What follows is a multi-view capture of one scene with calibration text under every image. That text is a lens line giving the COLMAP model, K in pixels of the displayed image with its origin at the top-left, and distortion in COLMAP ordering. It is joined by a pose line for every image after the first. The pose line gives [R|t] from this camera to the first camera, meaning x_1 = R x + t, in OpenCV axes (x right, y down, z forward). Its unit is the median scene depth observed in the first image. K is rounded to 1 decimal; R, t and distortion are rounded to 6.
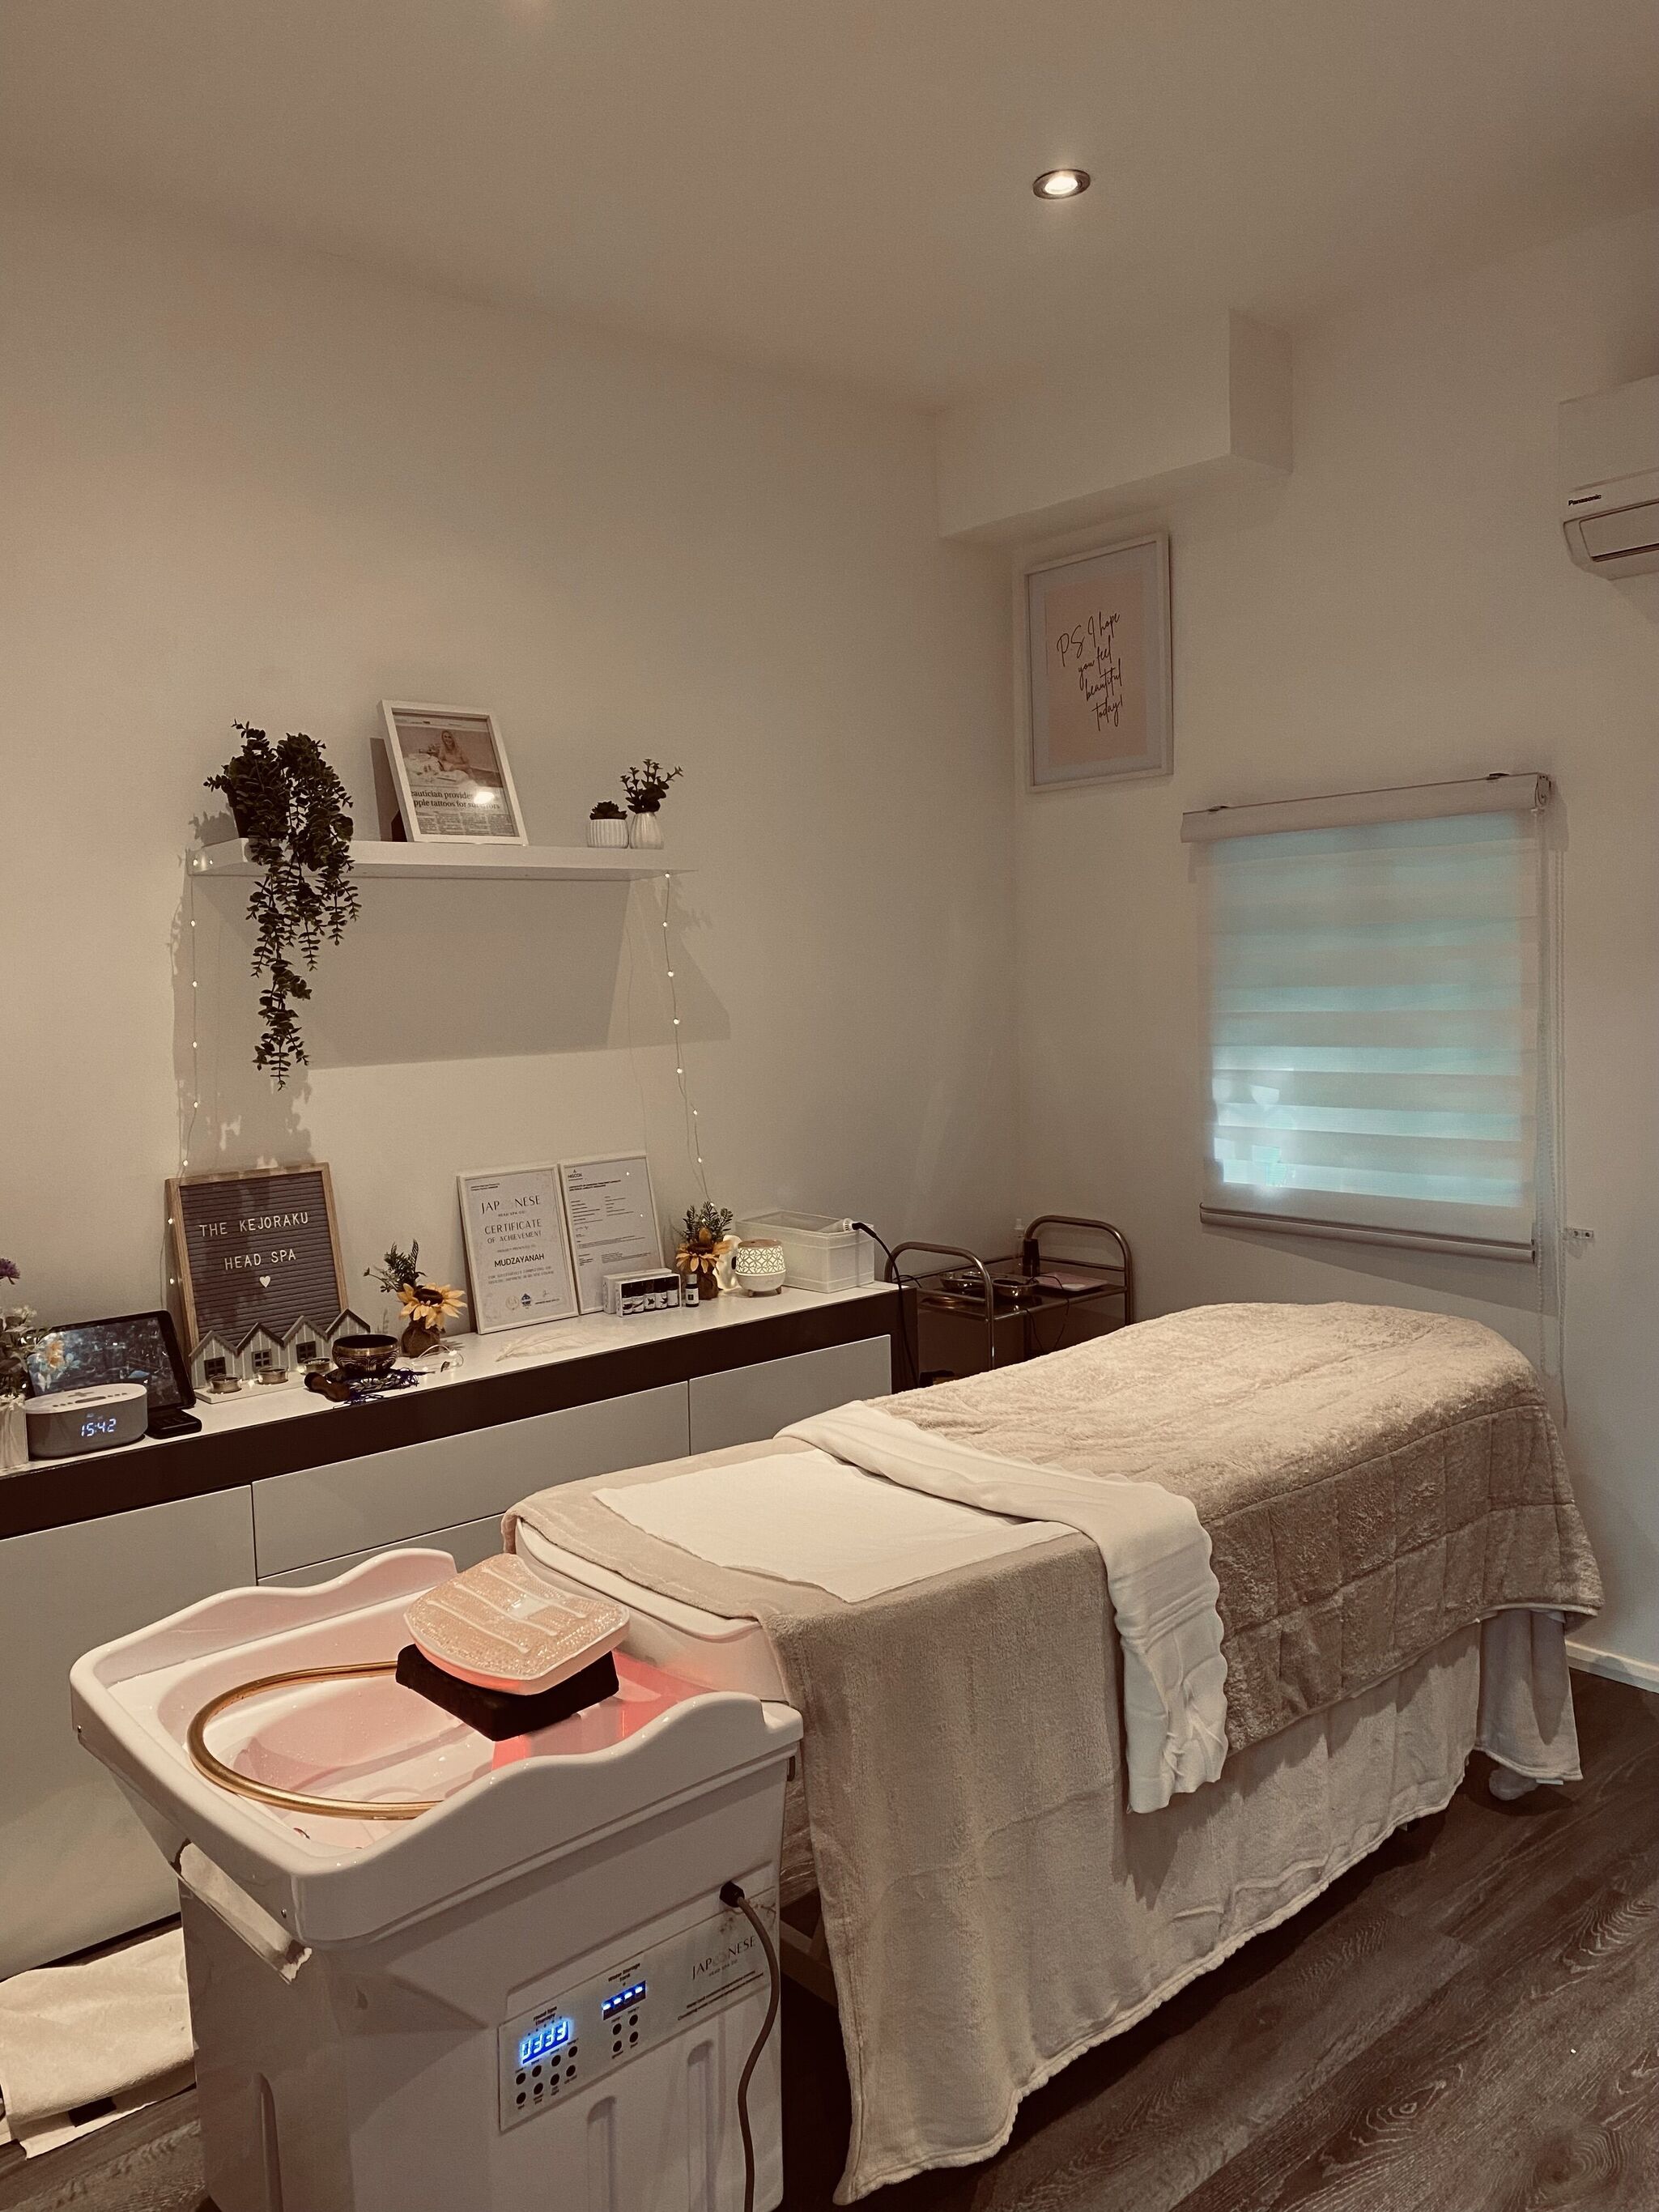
lens RADIAL K [[1711.0, 0, 880.9], [0, 1711.0, 1127.5], [0, 0, 1]] dist [0.082886, 0.000895]
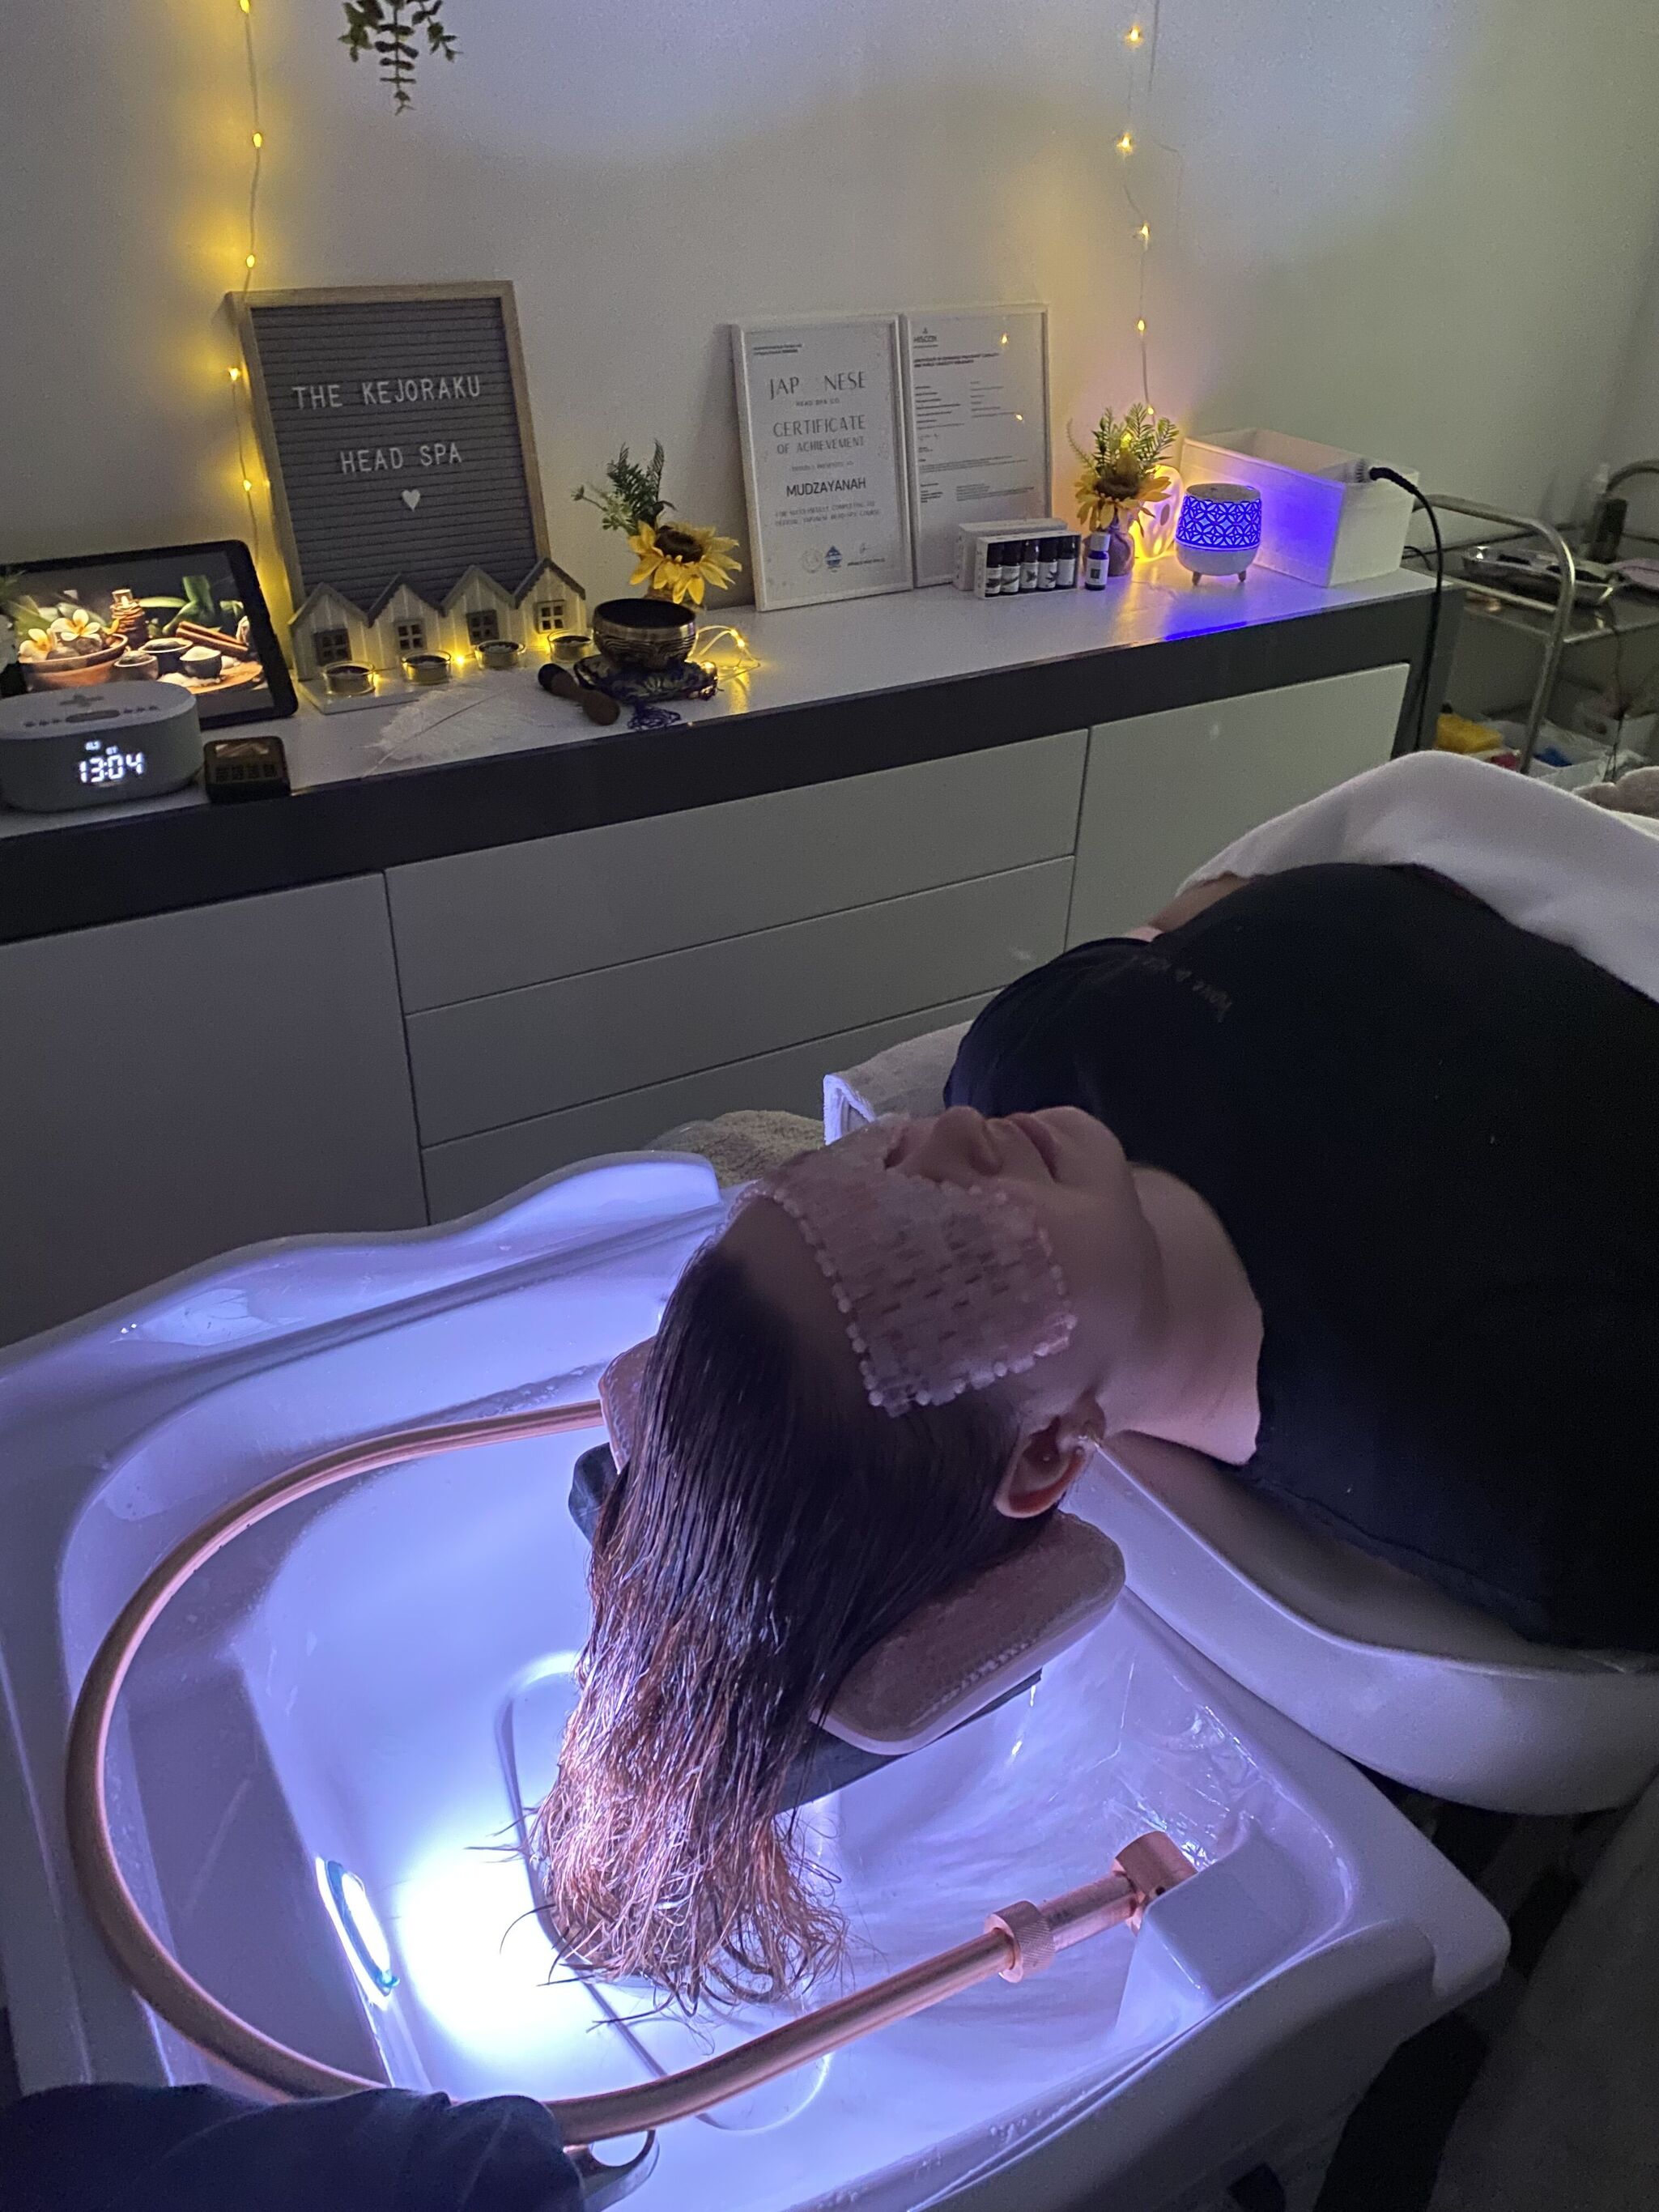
lens RADIAL K [[1652.7, 0, 822.1], [0, 1652.7, 1080.6], [0, 0, 1]] dist [0.000380, 0.004028]
pose [[0.979930, 0.138338, -0.143524, -0.112360], [-0.062296, 0.896457, 0.438729, 0.011138], [0.189356, -0.420983, 0.887084, 0.449253]]
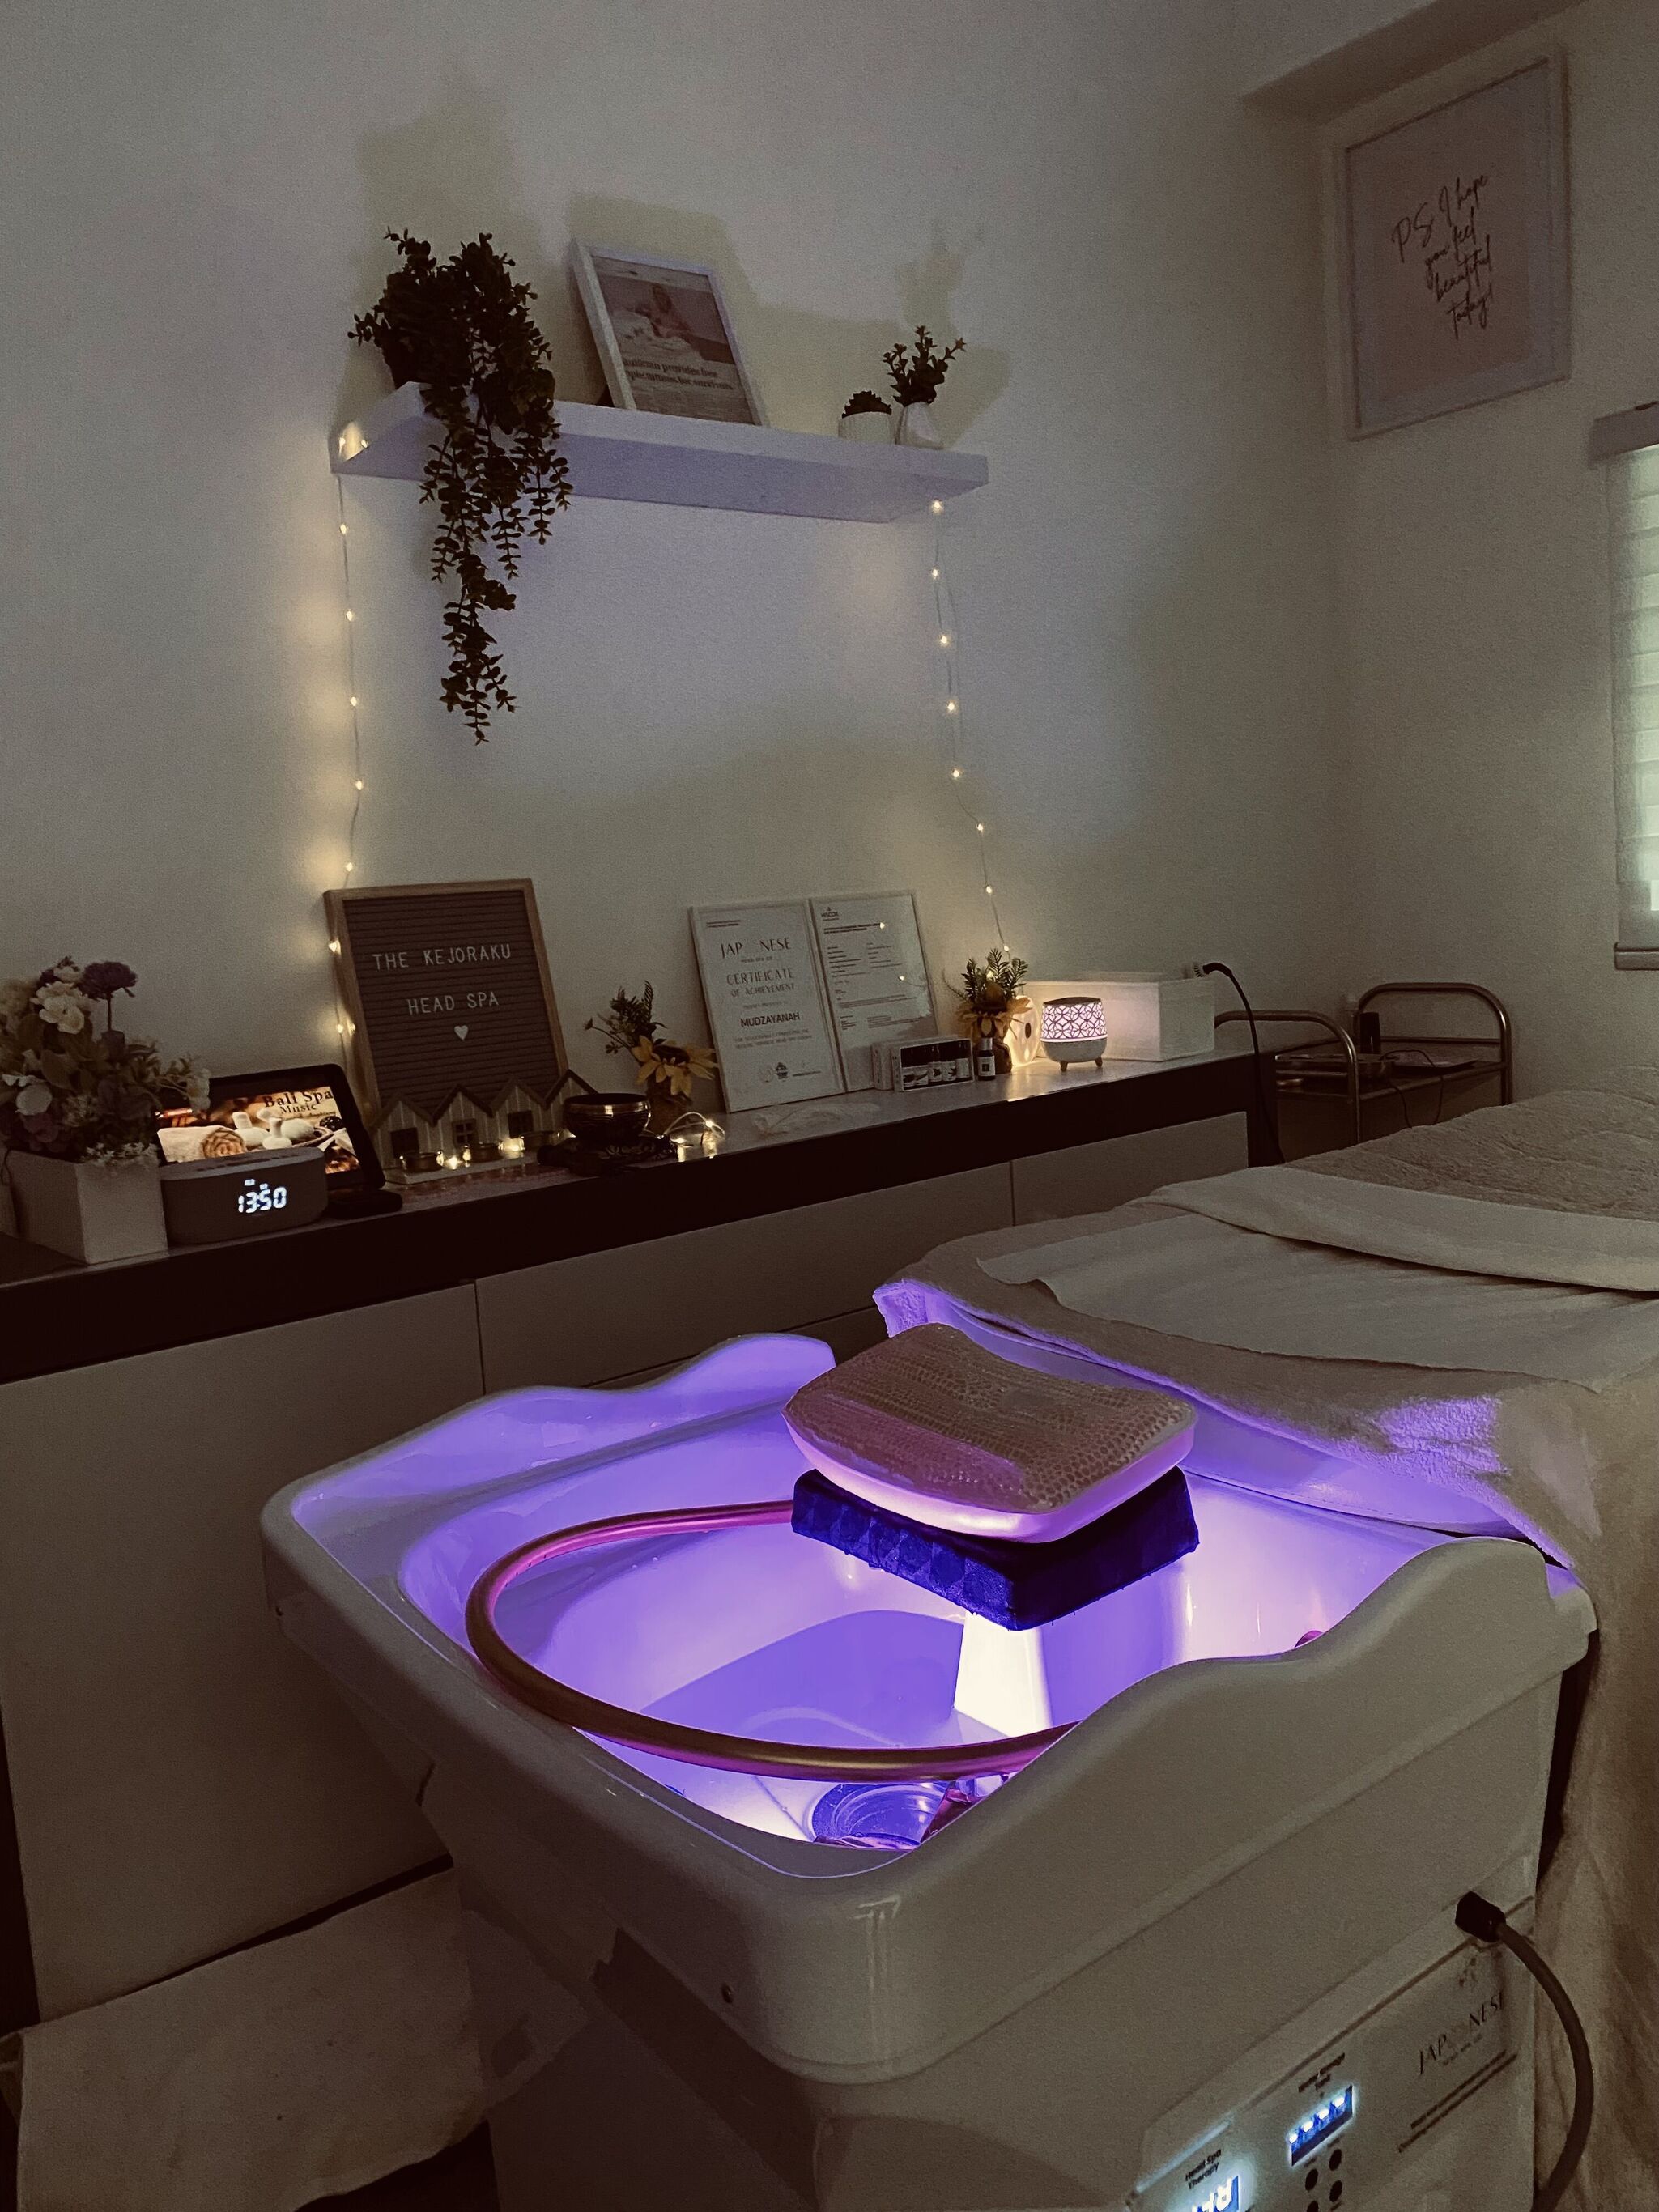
lens RADIAL K [[1661.4, 0, 829.5], [0, 1661.4, 1106.0], [0, 0, 1]] dist [0.077184, -0.004221]
pose [[0.996699, -0.033675, -0.073867, -0.146171], [0.035997, 0.998892, 0.030323, 0.105426], [0.072764, -0.032882, 0.996807, 0.294003]]
